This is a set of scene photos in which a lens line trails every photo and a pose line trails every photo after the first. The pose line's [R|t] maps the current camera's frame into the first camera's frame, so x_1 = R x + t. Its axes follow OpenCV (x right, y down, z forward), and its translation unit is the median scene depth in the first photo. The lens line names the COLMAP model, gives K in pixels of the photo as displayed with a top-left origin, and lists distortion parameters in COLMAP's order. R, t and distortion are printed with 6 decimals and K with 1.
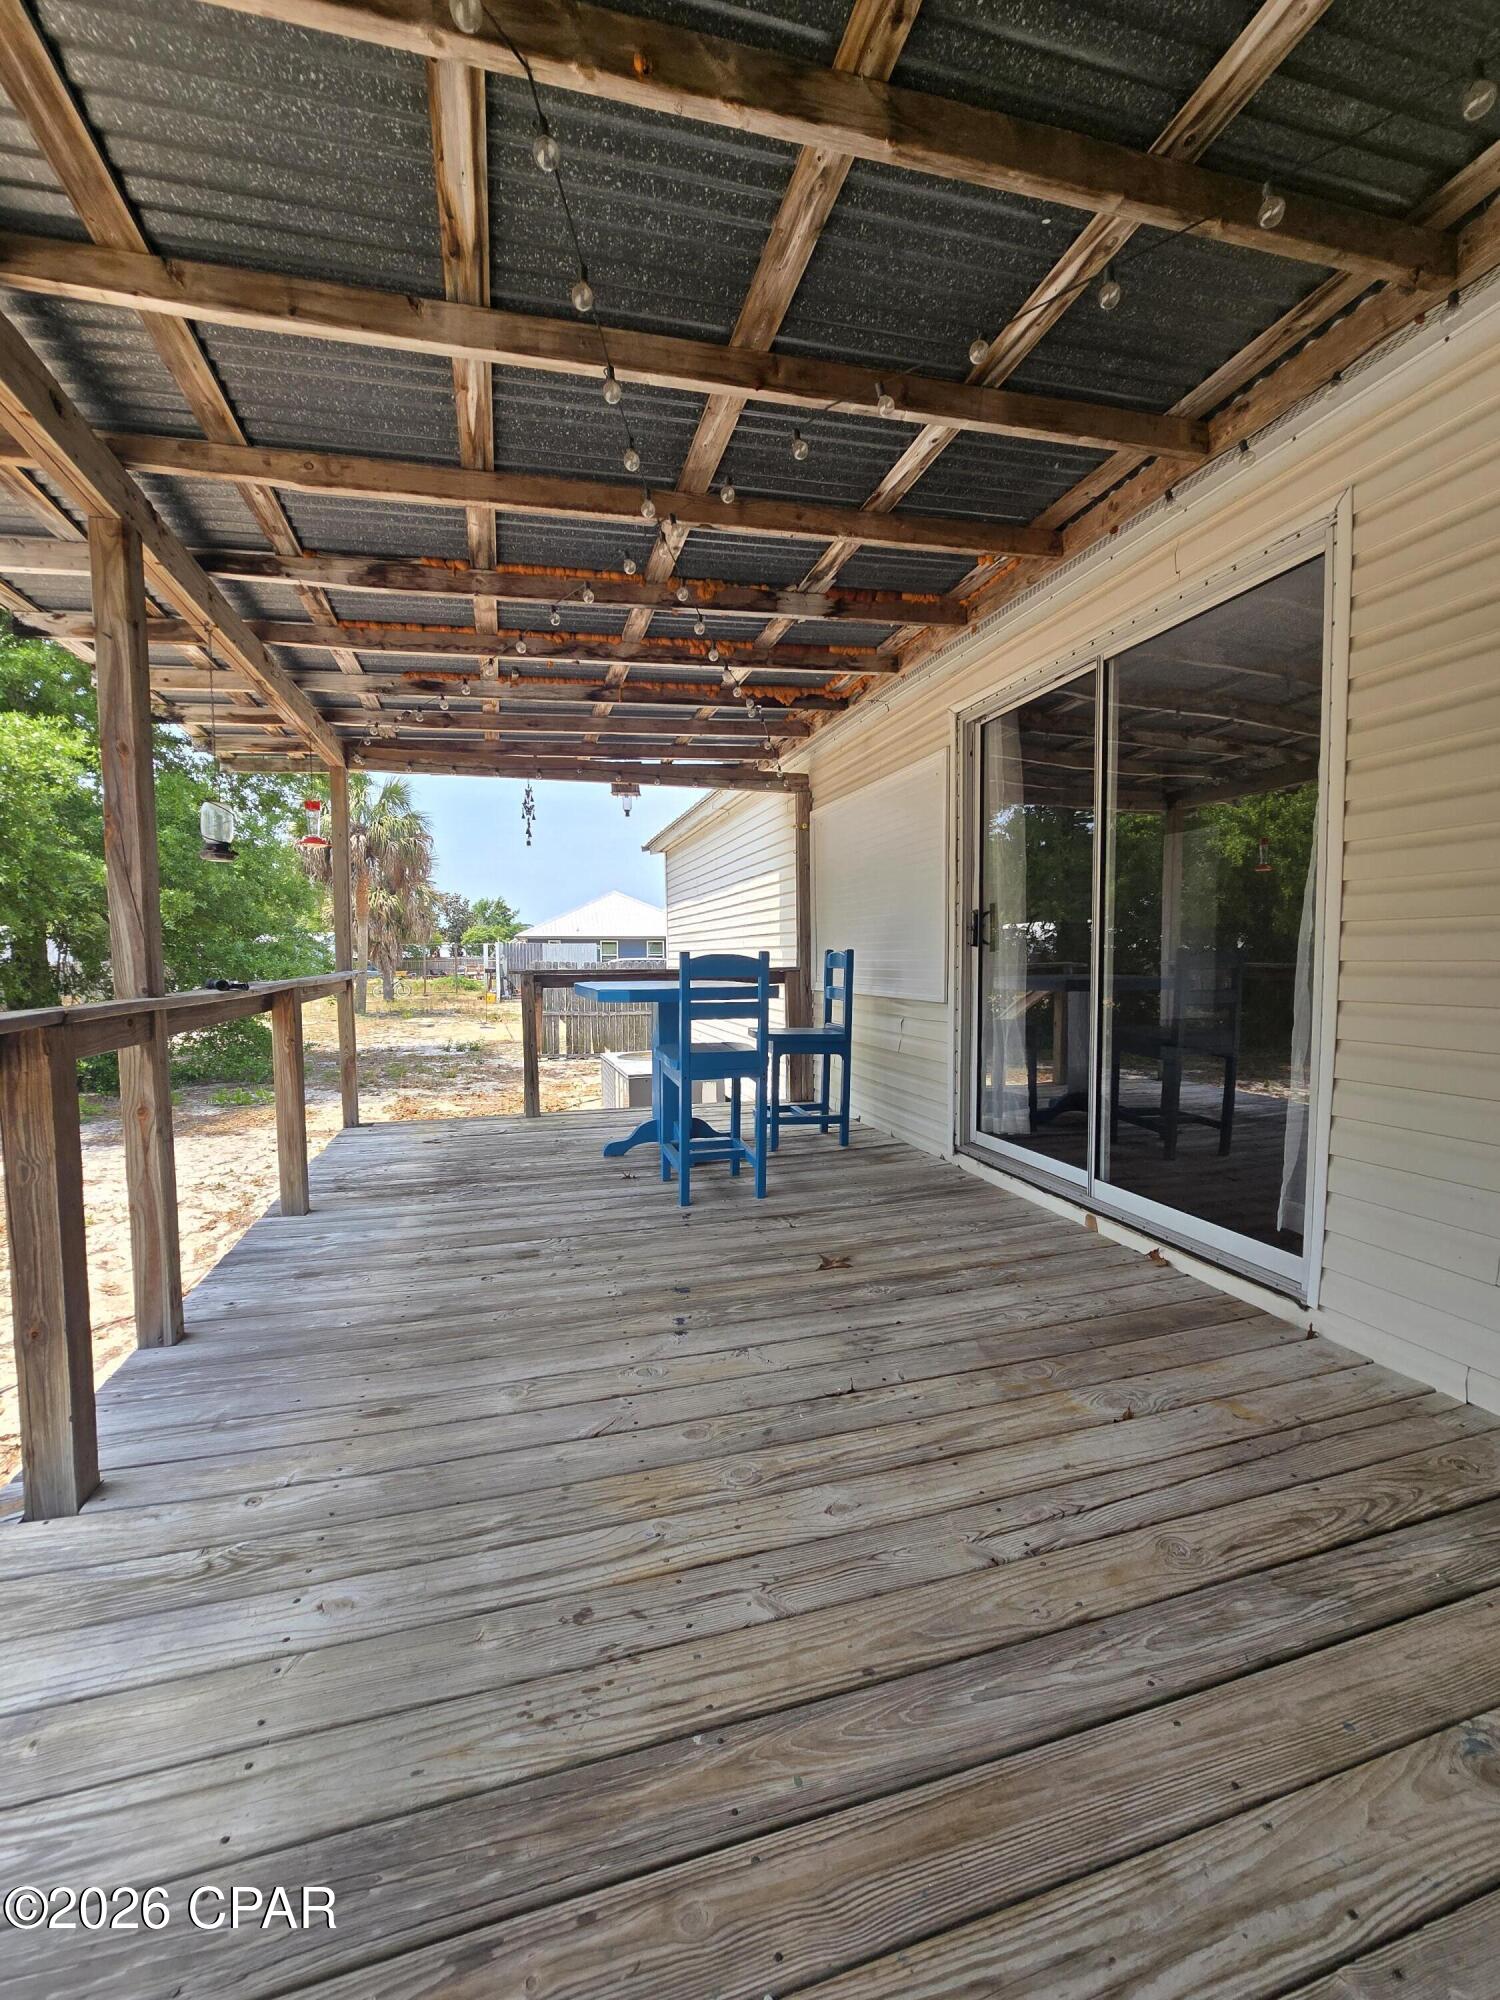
lens RADIAL K [[823.7, 0, 750.8], [0, 823.7, 1011.8], [0, 0, 1]] dist [-0.003173, 0.000691]
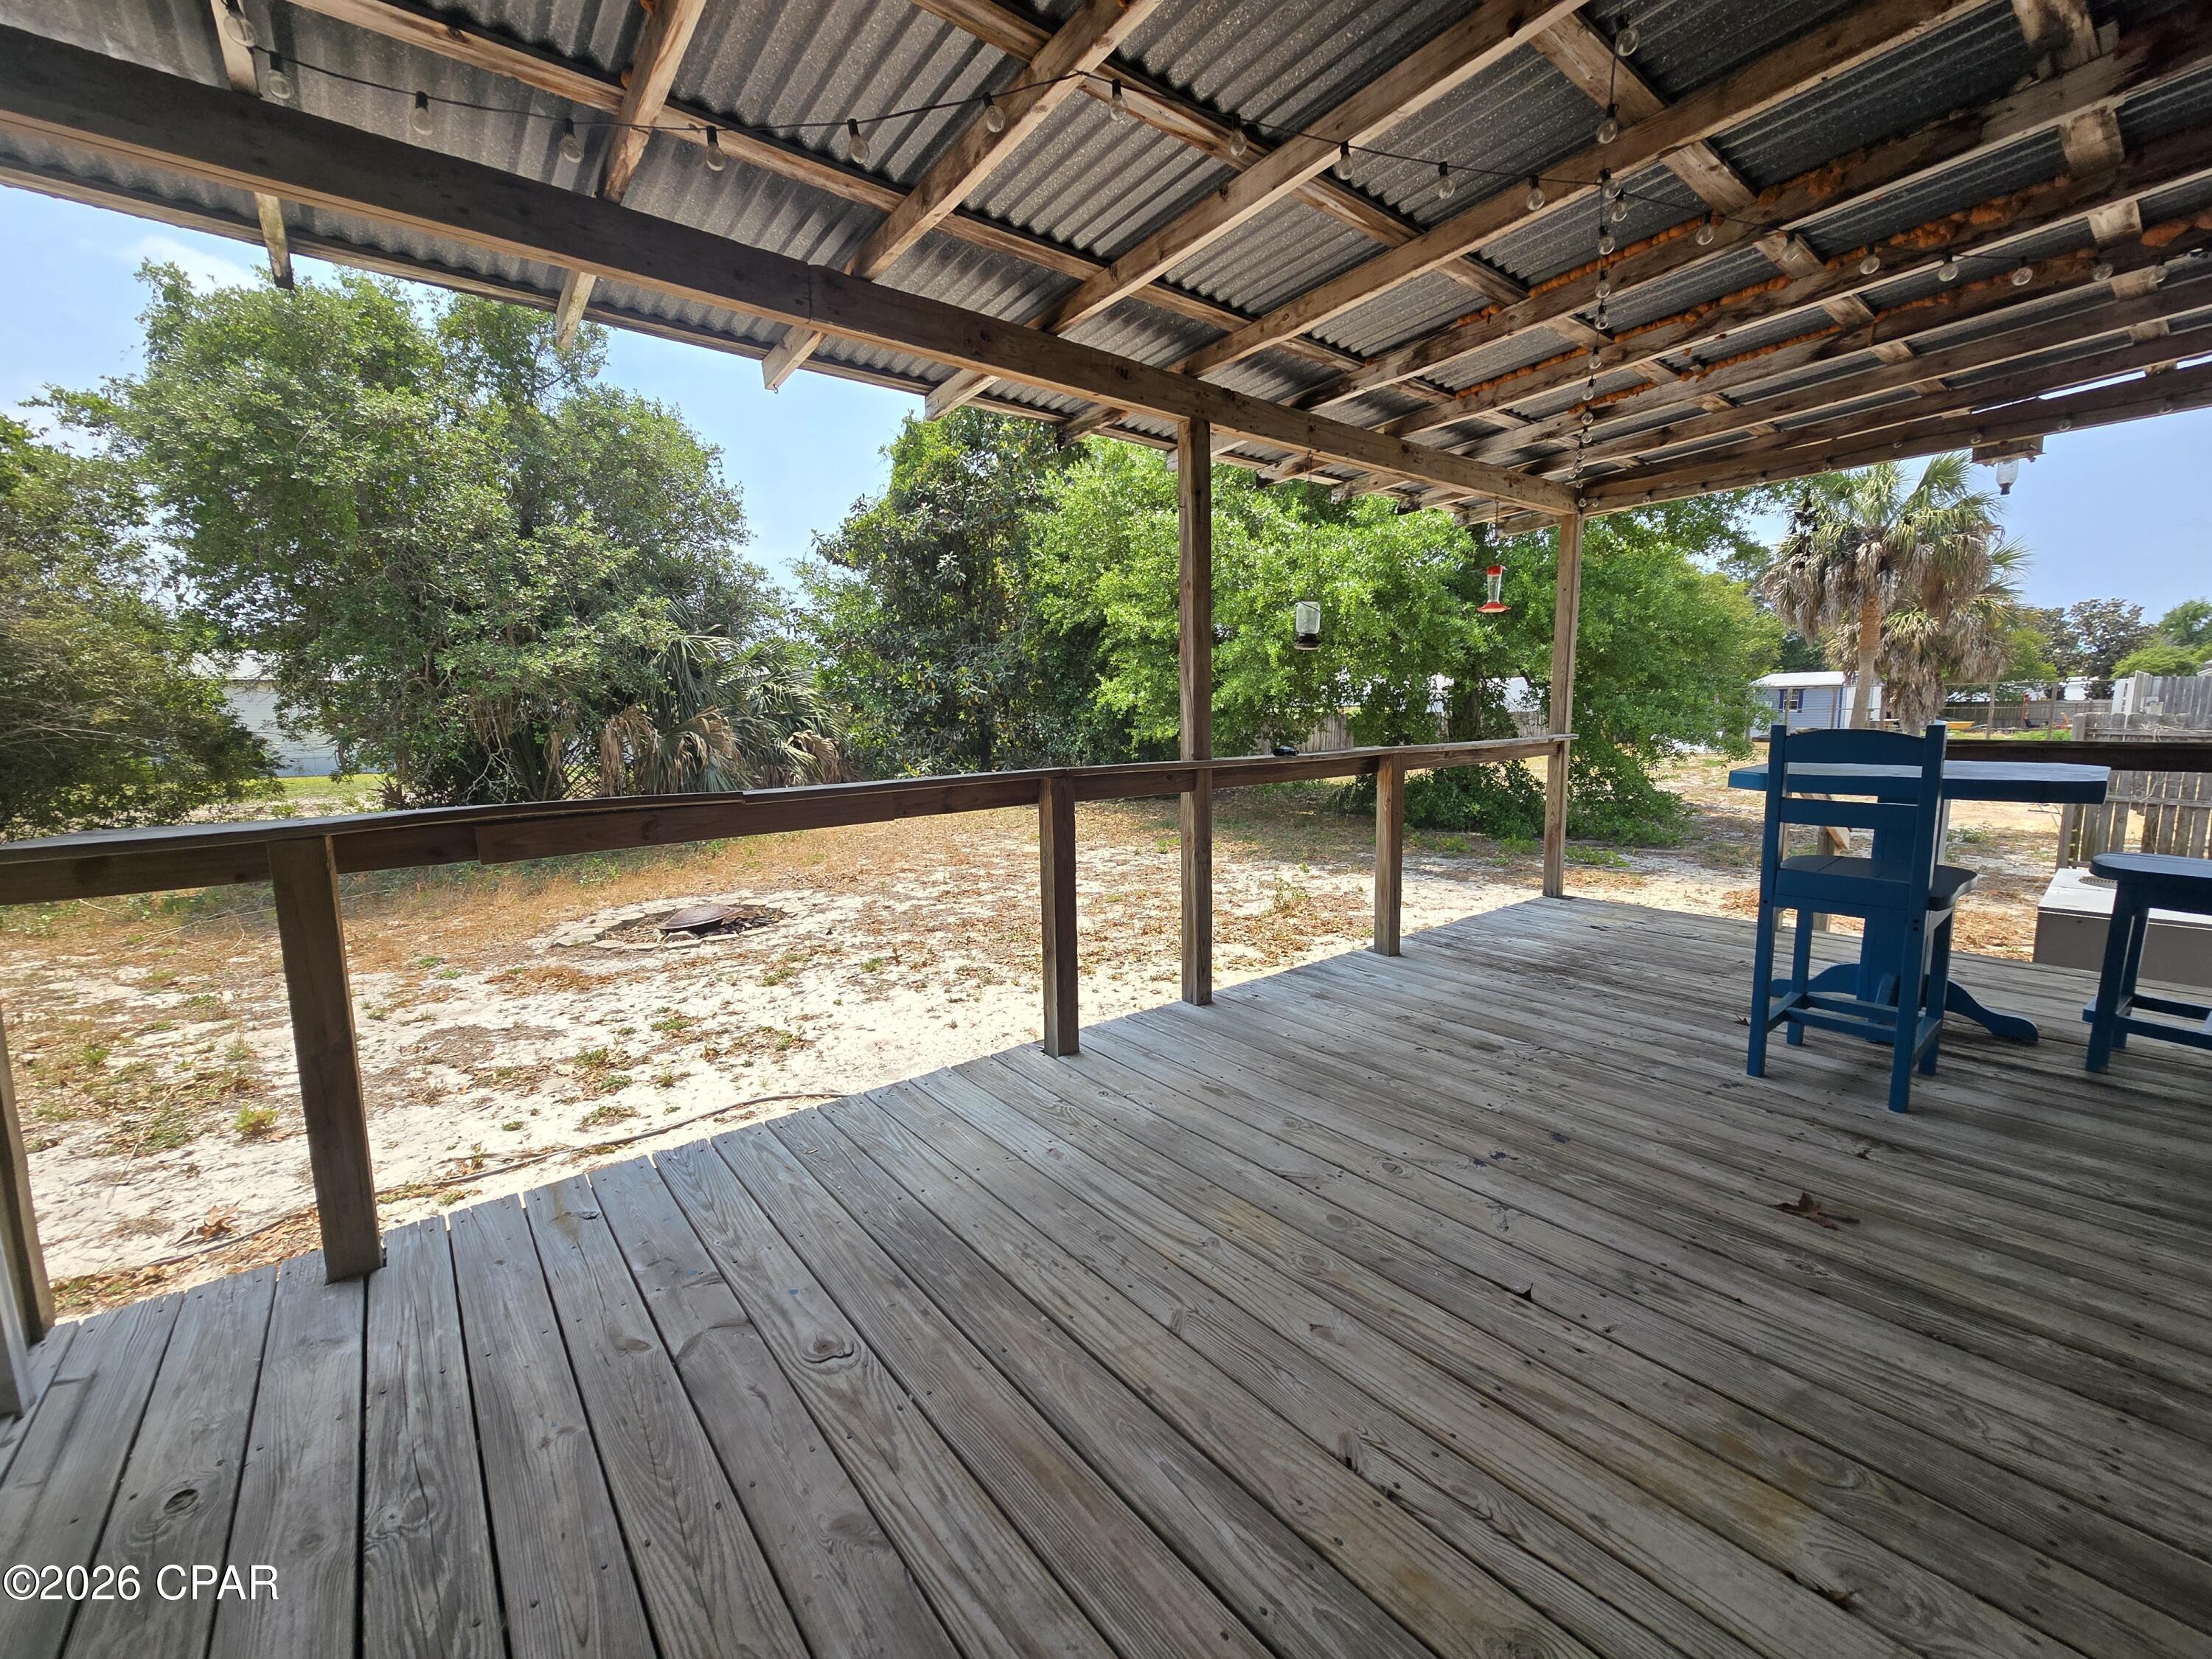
lens RADIAL K [[911.0, 0, 1108.0], [0, 911.0, 849.7], [0, 0, 1]] dist [-0.003173, 0.000691]
pose [[0.373862, 0.139640, -0.916912, 0.523558], [-0.051376, 0.990201, 0.129853, -0.047922], [0.926060, -0.001440, 0.377373, 0.207596]]
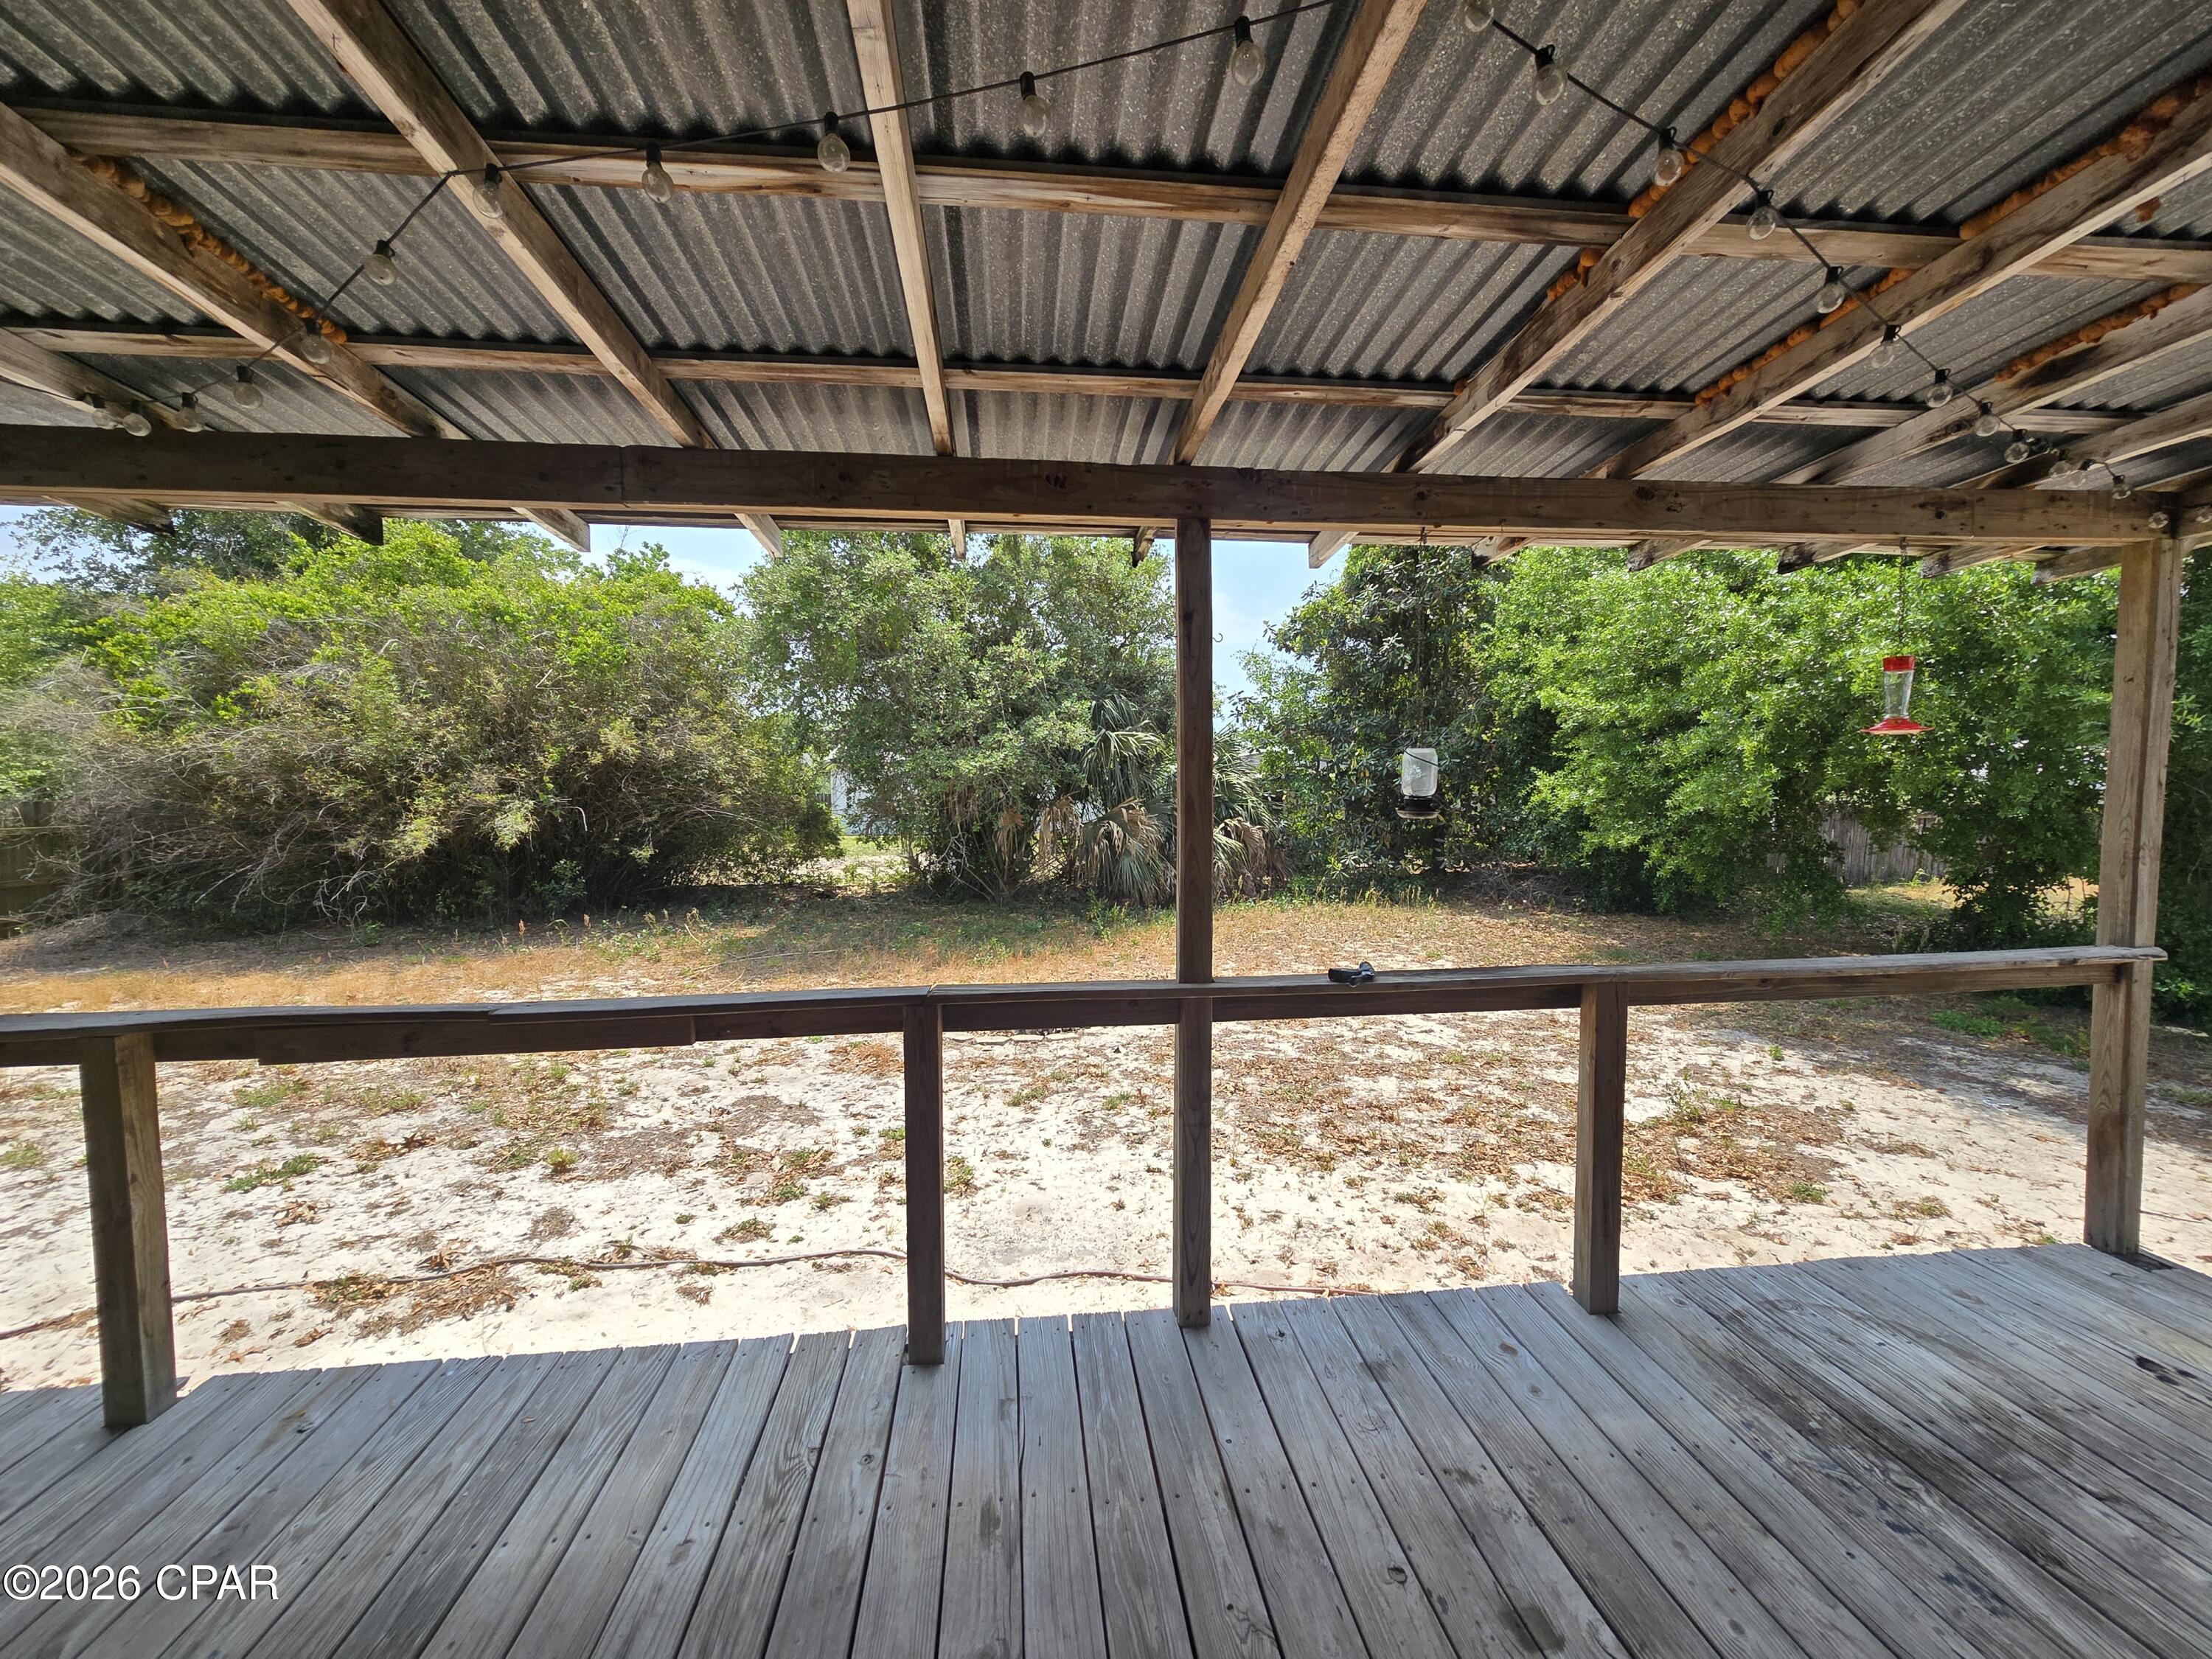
lens RADIAL K [[911.0, 0, 1108.0], [0, 911.0, 849.7], [0, 0, 1]] dist [-0.003173, 0.000691]
pose [[-0.181325, 0.076028, -0.980480, 0.287265], [-0.061158, 0.994206, 0.088402, -0.212748], [0.981520, 0.075994, -0.175625, 0.853918]]
